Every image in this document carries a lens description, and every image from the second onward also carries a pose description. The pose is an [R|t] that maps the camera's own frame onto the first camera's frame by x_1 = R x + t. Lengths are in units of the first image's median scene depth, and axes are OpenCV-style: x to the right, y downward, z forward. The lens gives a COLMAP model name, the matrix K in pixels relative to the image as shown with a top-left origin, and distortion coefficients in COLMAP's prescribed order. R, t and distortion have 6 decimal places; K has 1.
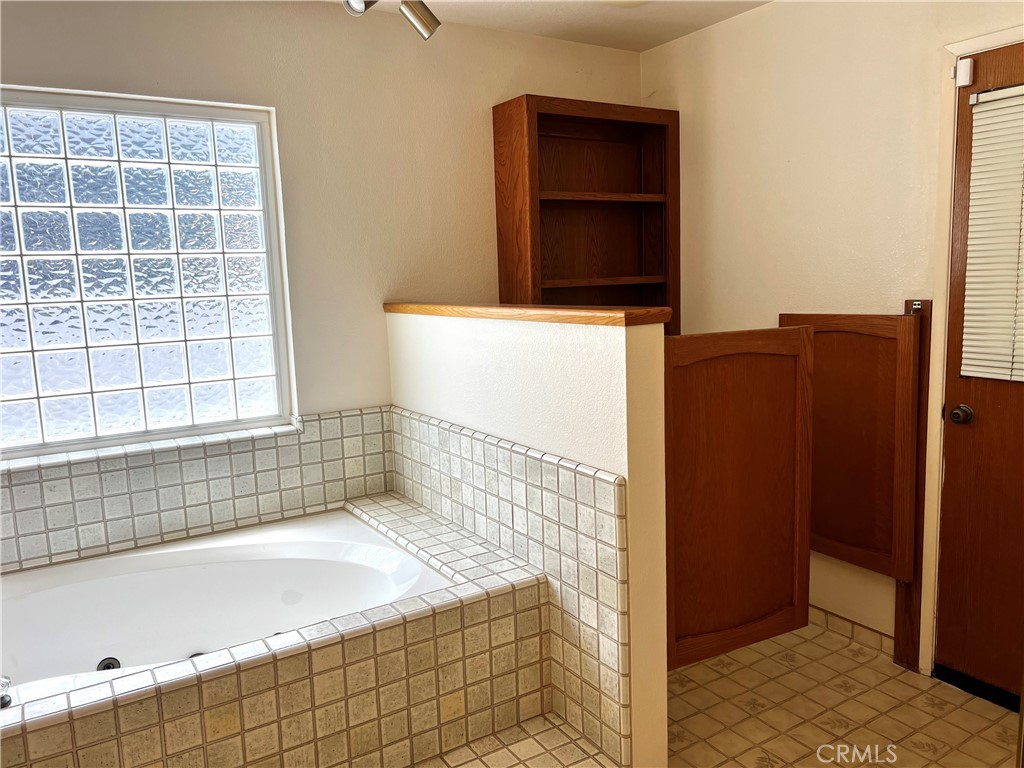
lens RADIAL K [[777.3, 0, 515.1], [0, 777.3, 380.2], [0, 0, 1]] dist [0.054663, -0.053154]
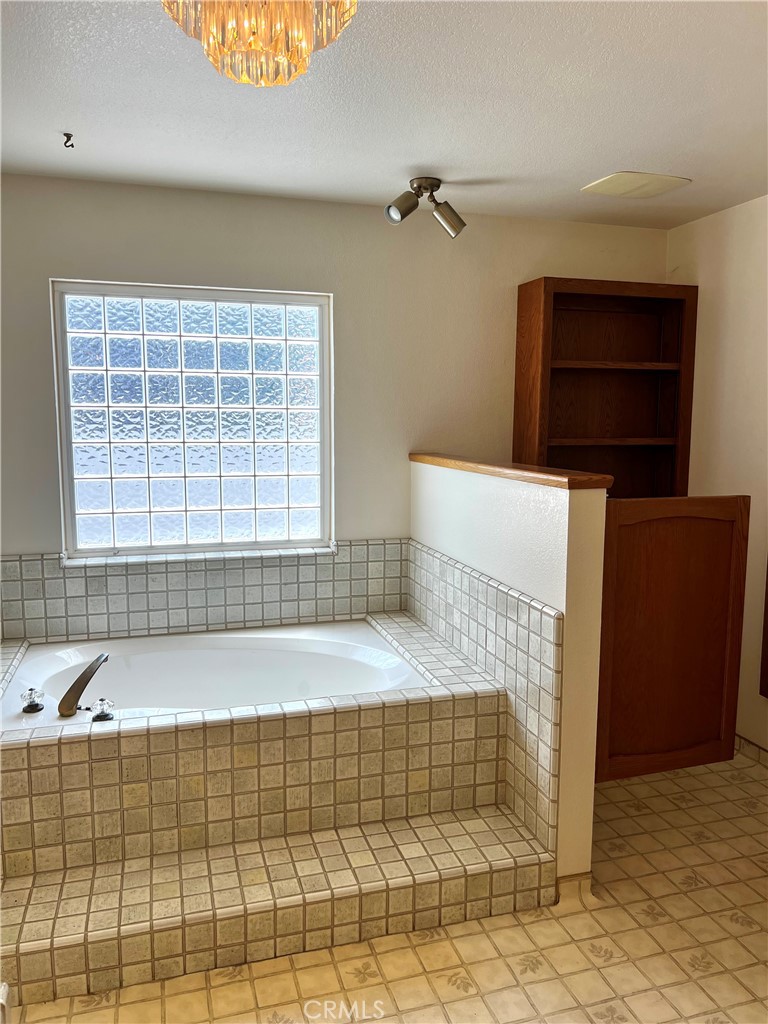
lens RADIAL K [[778.5, 0, 384.0], [0, 778.5, 512.0], [0, 0, 1]] dist [0.092862, -0.135395]
pose [[0.961594, 0.071534, -0.264991, 0.144225], [-0.072643, 0.997342, 0.005624, -0.014977], [0.264689, 0.013842, 0.964234, -0.201466]]
